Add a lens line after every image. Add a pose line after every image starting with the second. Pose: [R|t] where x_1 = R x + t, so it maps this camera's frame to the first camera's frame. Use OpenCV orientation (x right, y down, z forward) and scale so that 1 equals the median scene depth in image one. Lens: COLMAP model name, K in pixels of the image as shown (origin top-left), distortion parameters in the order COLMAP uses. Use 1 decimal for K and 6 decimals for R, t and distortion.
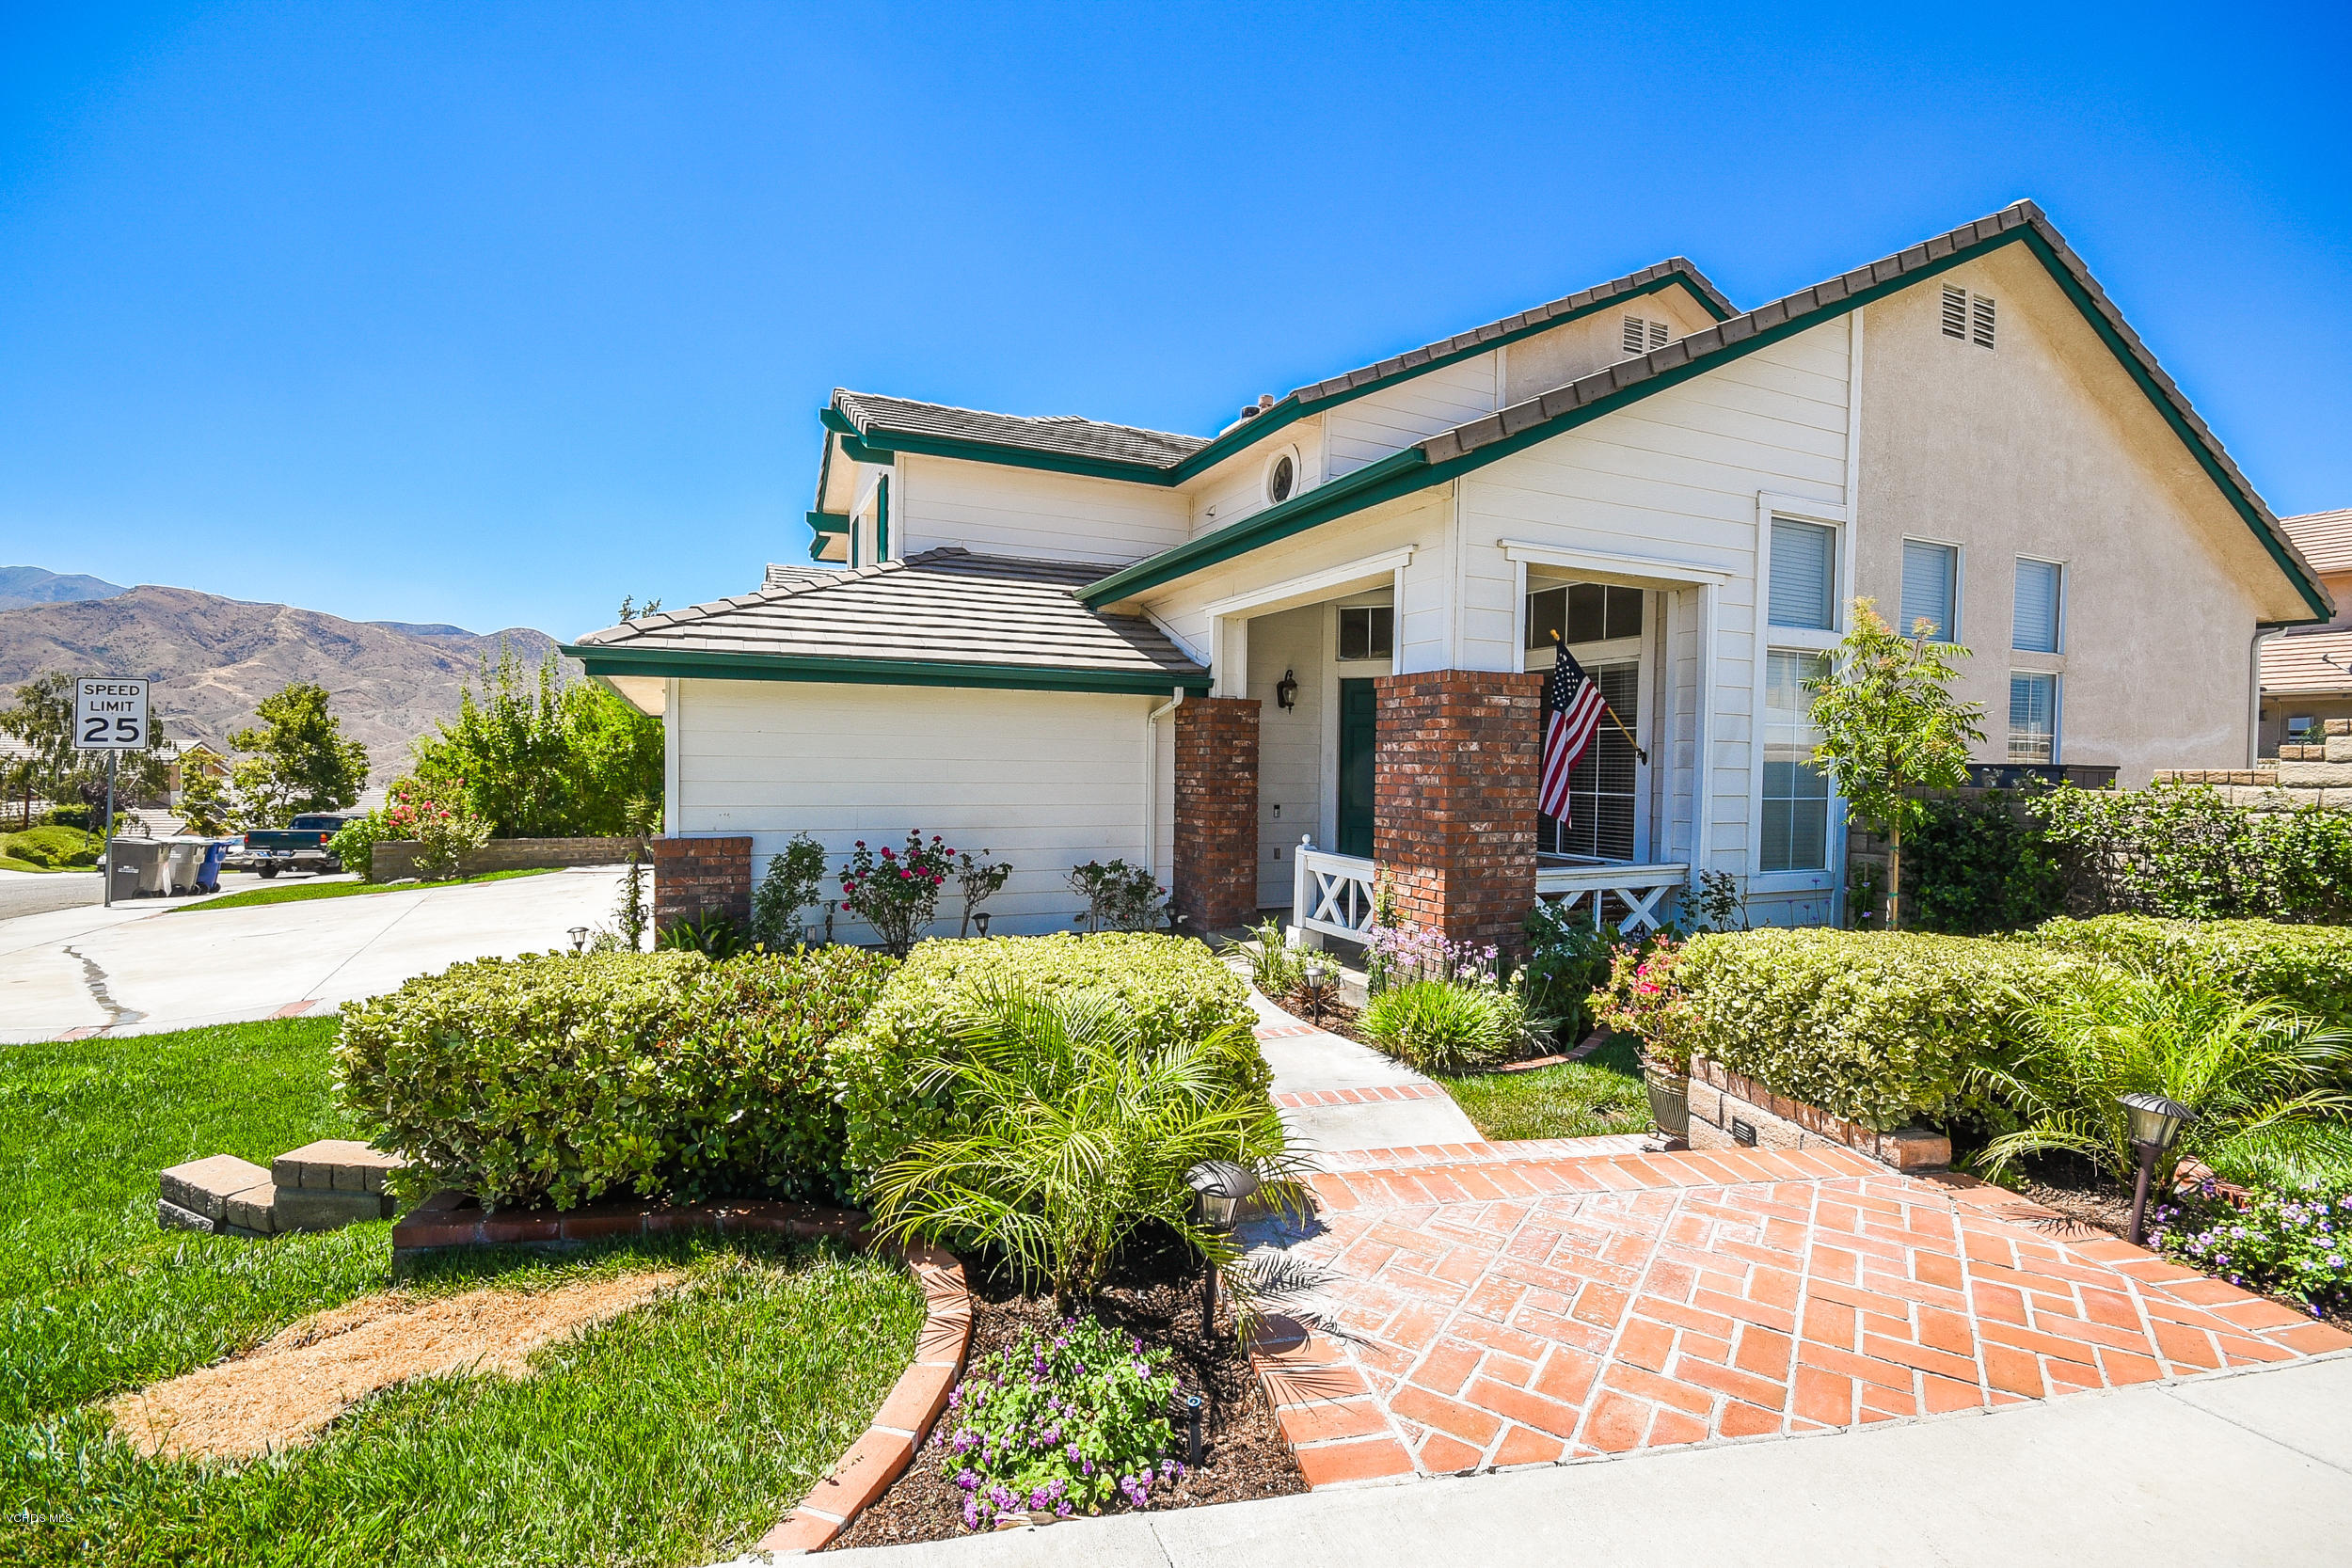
lens RADIAL K [[1045.7, 0, 1176.0], [0, 1045.7, 784.0], [0, 0, 1]] dist [-0.011258, -0.000369]
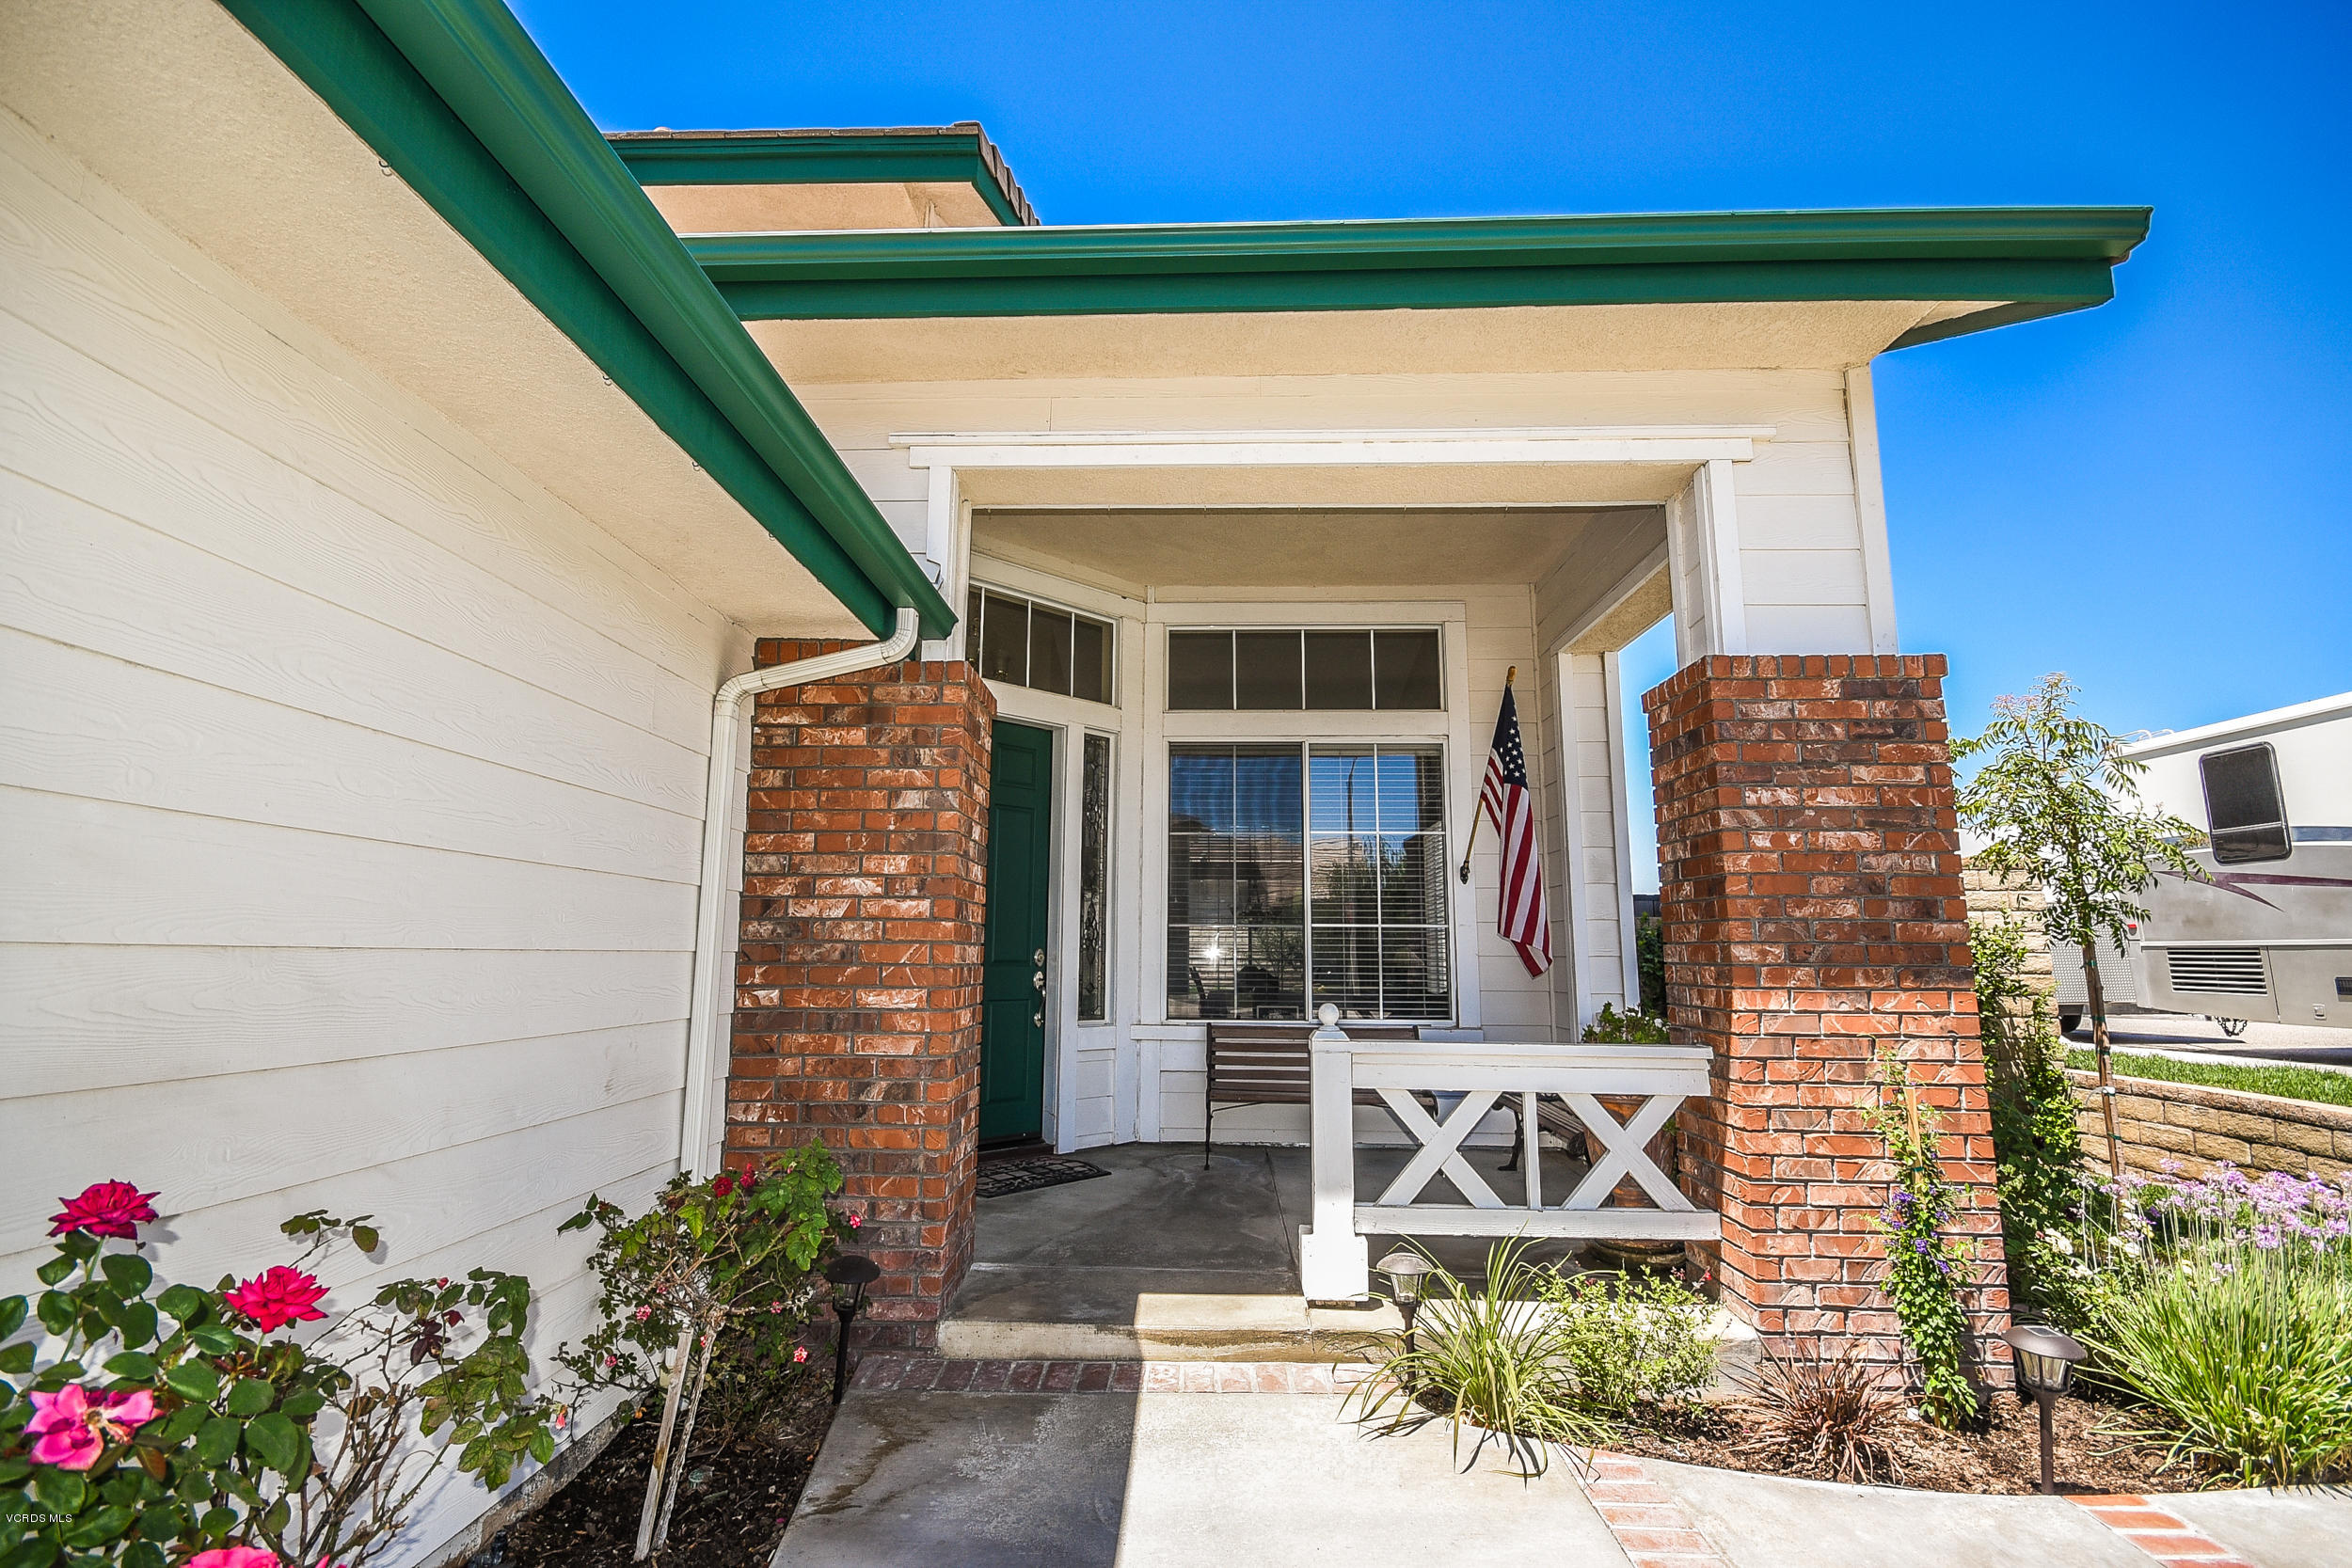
lens RADIAL K [[1057.0, 0, 1176.0], [0, 1057.0, 784.0], [0, 0, 1]] dist [-0.003013, -0.000459]
pose [[0.454829, 0.135617, 0.880193, -0.308801], [0.015905, 0.986943, -0.160284, 0.028894], [-0.890437, 0.086901, 0.446733, 0.892479]]
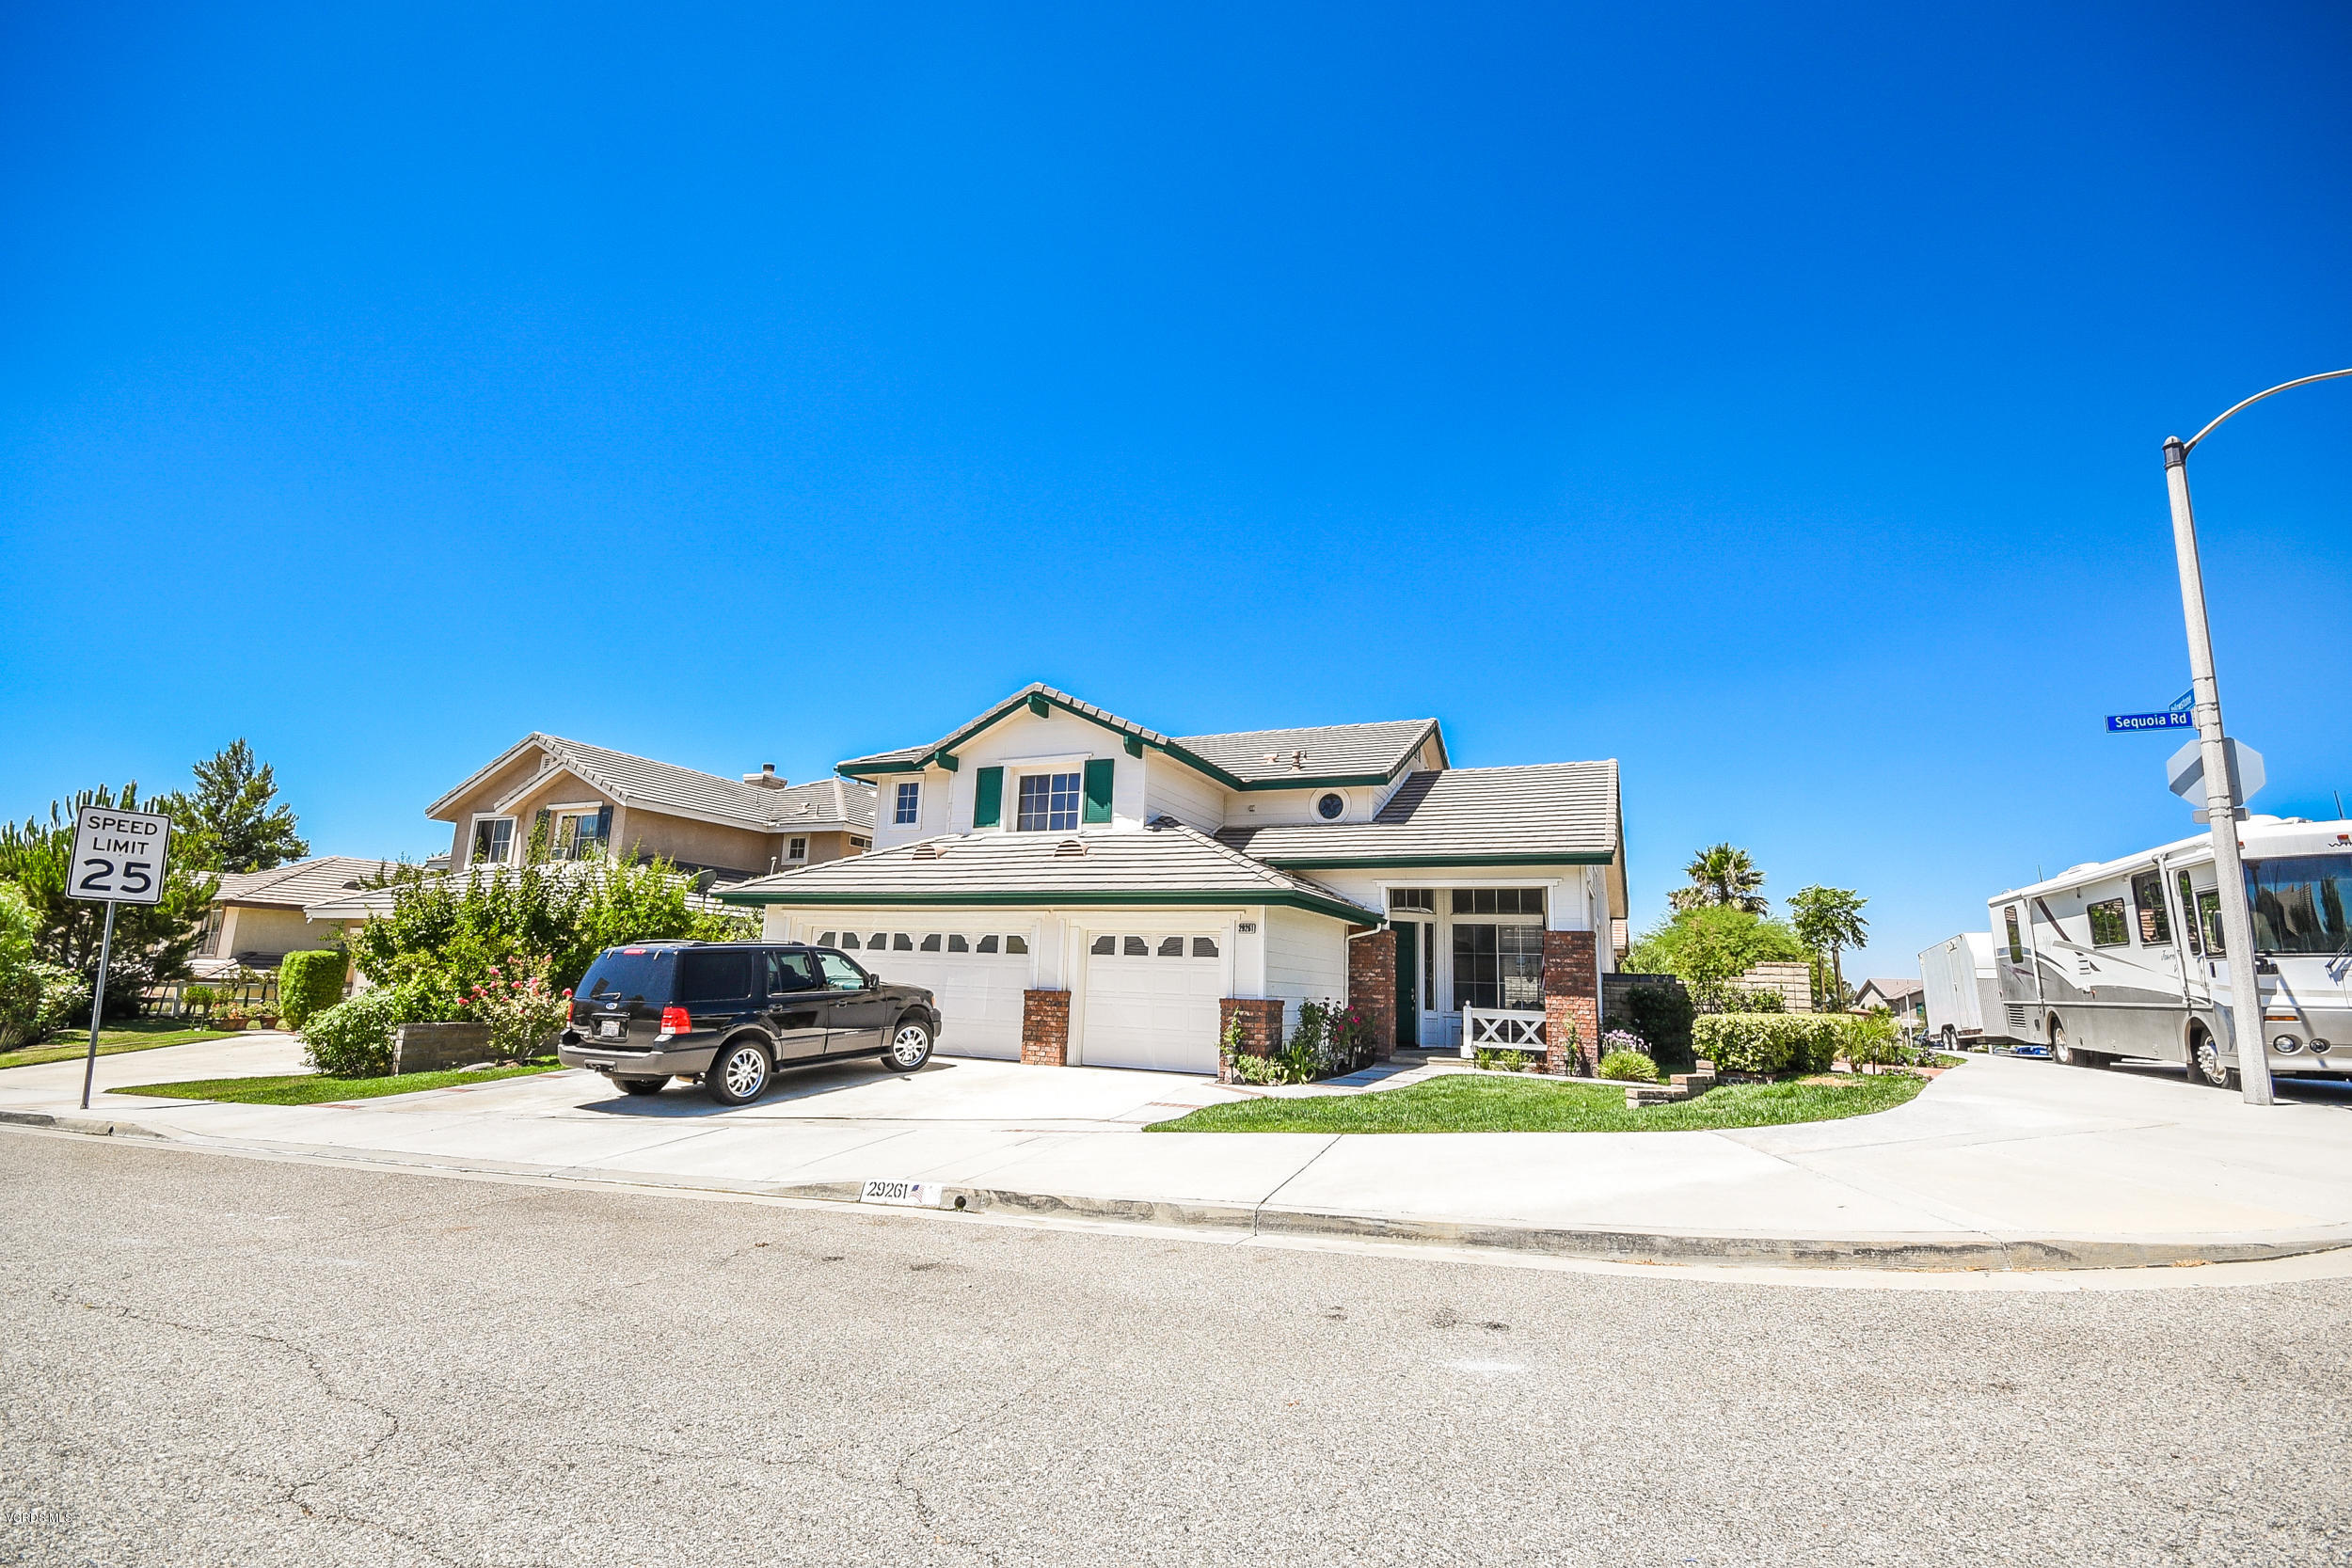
lens RADIAL K [[1030.3, 0, 1175.1], [0, 1030.3, 808.4], [0, 0, 1]] dist [-0.002727, -0.000231]
pose [[0.760373, 0.126670, 0.637014, -1.747802], [-0.013300, 0.983628, -0.179718, 0.050304], [-0.649350, 0.128181, 0.749609, -0.218612]]
